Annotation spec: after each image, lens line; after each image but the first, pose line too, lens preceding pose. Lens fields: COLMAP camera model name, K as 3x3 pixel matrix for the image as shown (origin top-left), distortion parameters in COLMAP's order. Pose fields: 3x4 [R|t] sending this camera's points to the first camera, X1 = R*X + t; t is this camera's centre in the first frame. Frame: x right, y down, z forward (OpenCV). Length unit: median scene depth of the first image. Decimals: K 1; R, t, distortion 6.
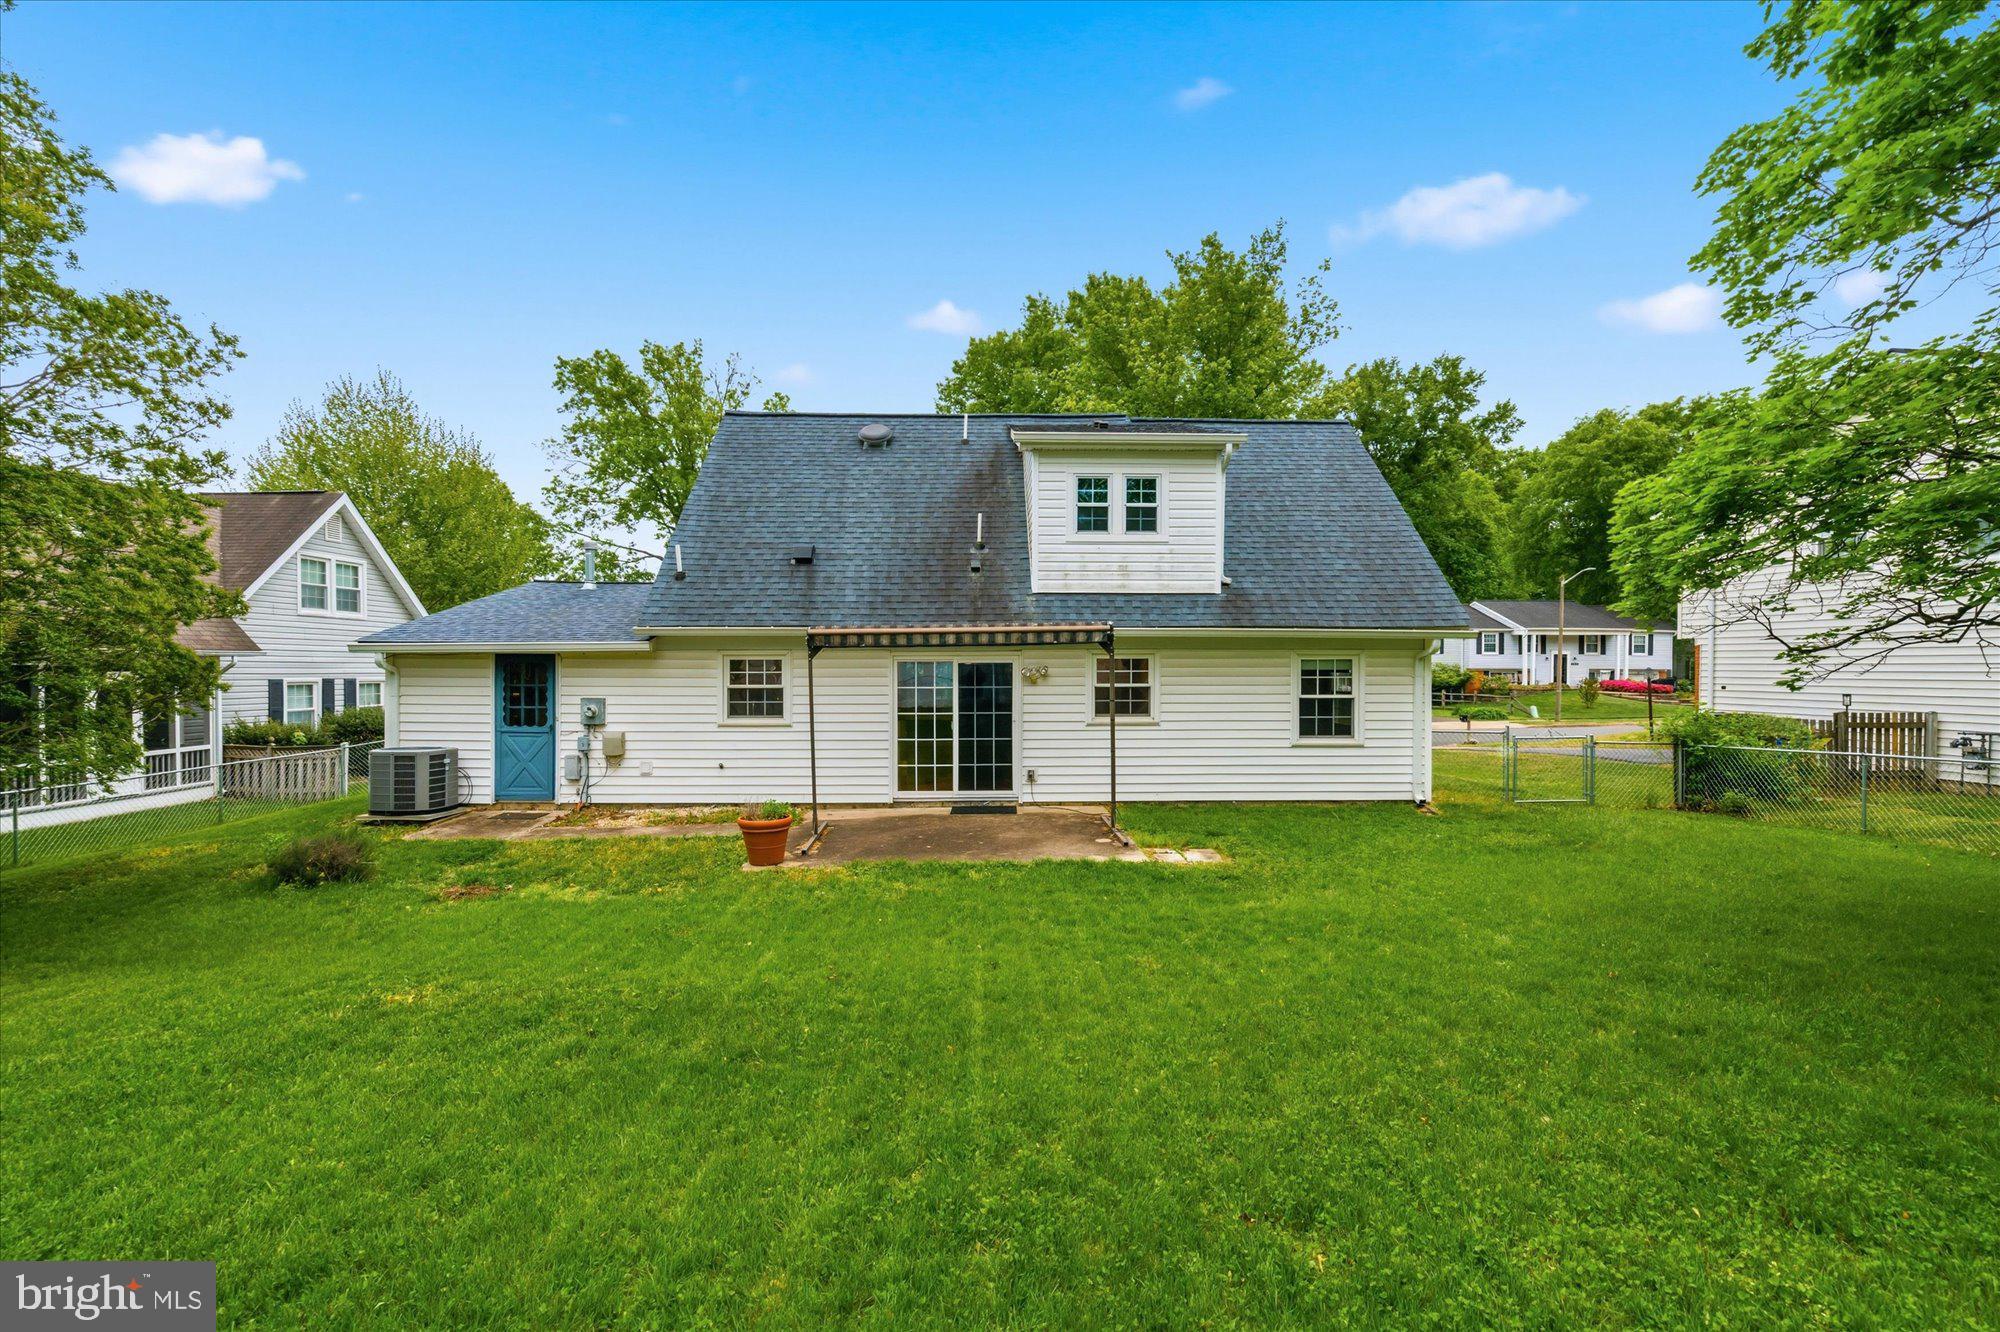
lens RADIAL K [[912.4, 0, 1004.1], [0, 912.4, 682.1], [0, 0, 1]] dist [-0.010033, 0.000101]
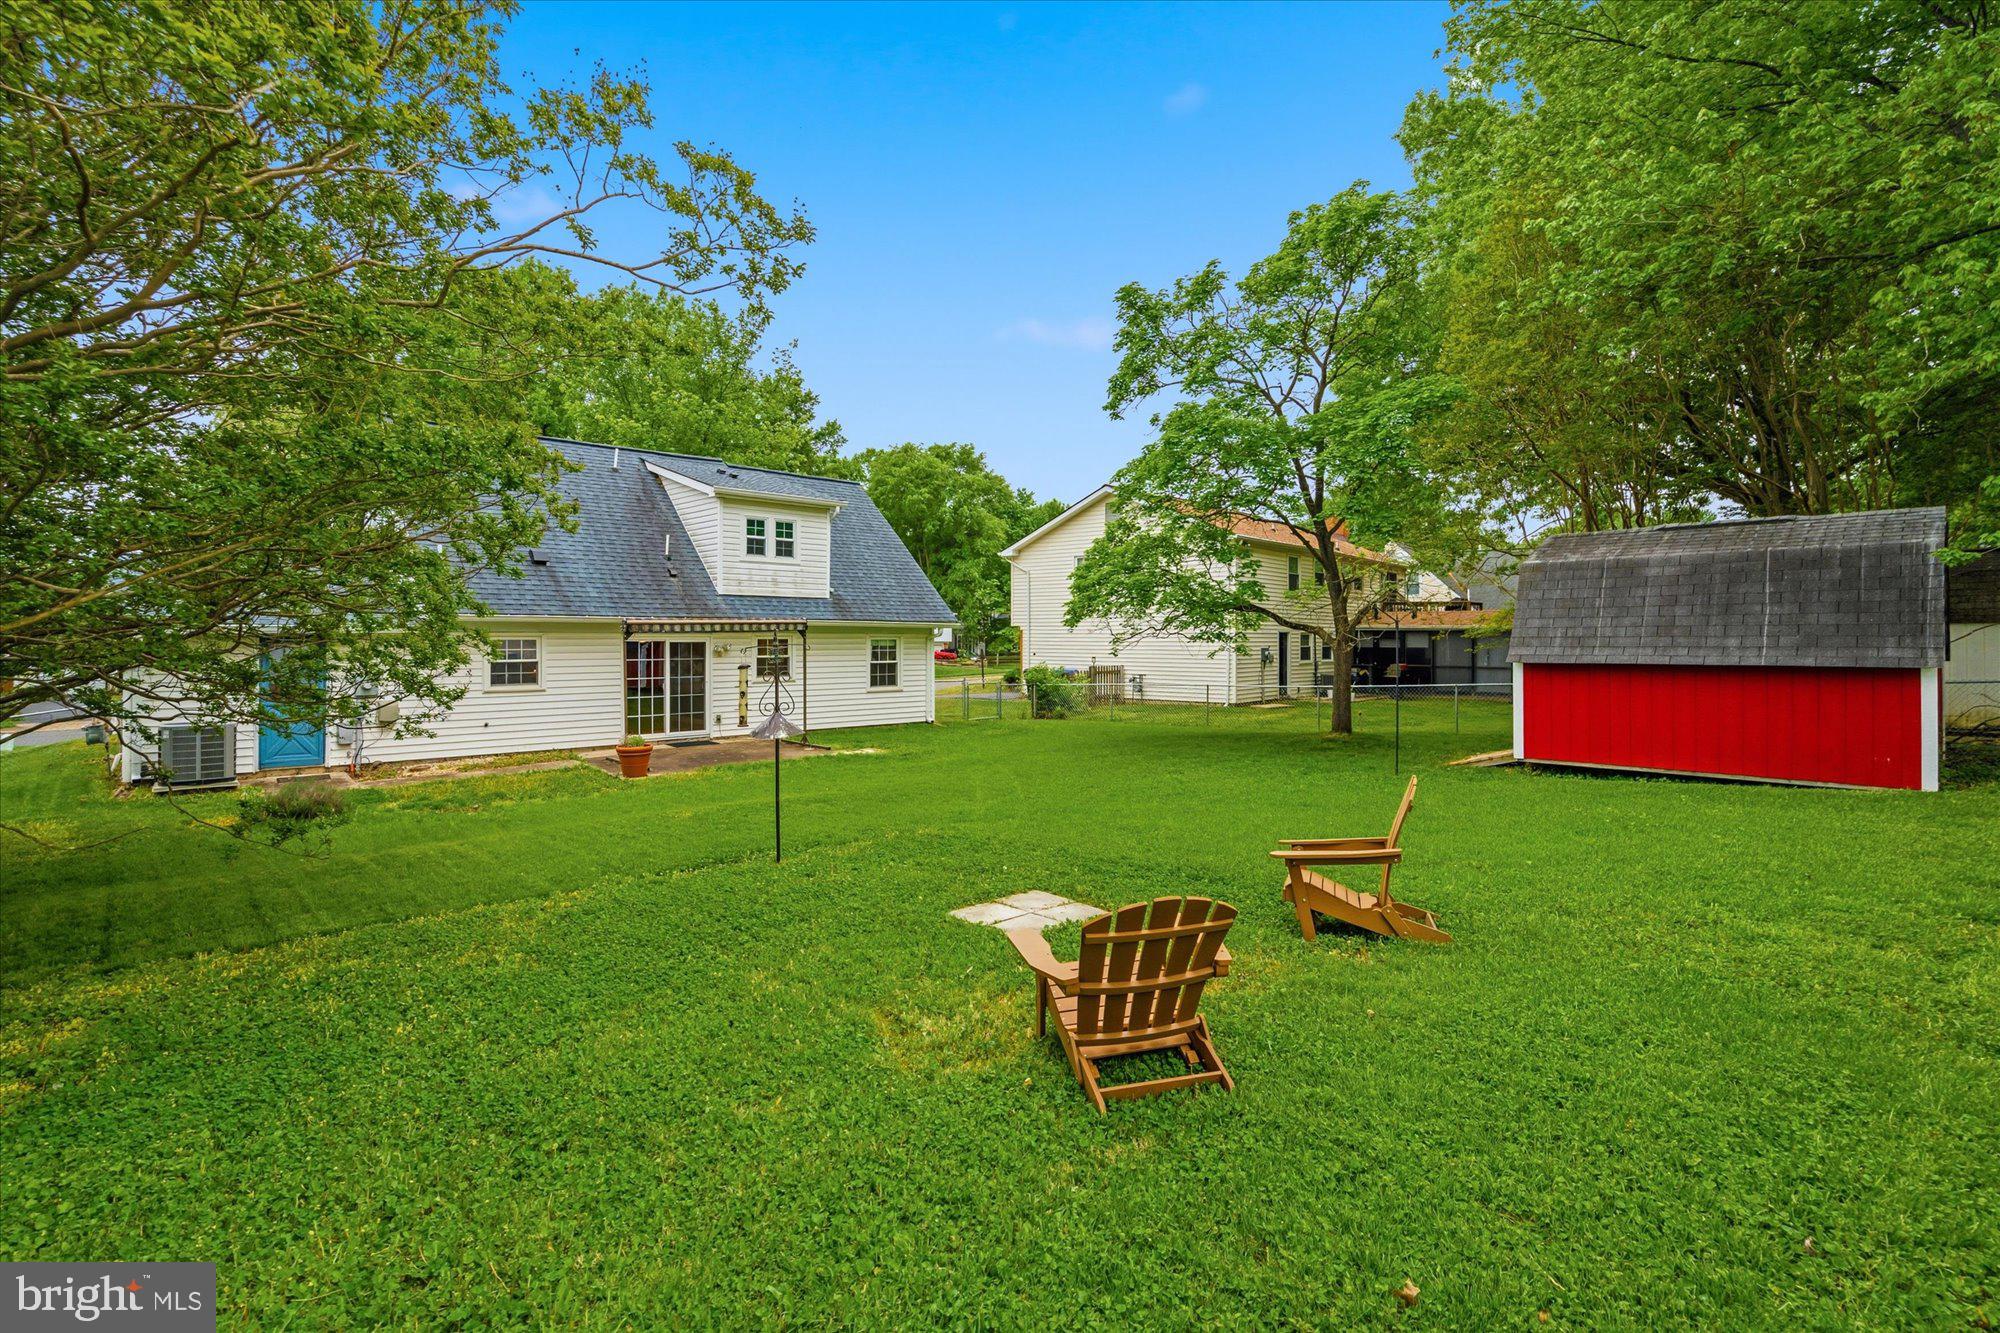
lens RADIAL K [[912.4, 0, 995.4], [0, 912.4, 652.8], [0, 0, 1]] dist [-0.010033, 0.000101]
pose [[0.752537, -0.008794, 0.658491, -0.598899], [0.008204, 0.999958, 0.003977, -0.005796], [-0.658499, 0.002409, 0.752578, -0.396602]]
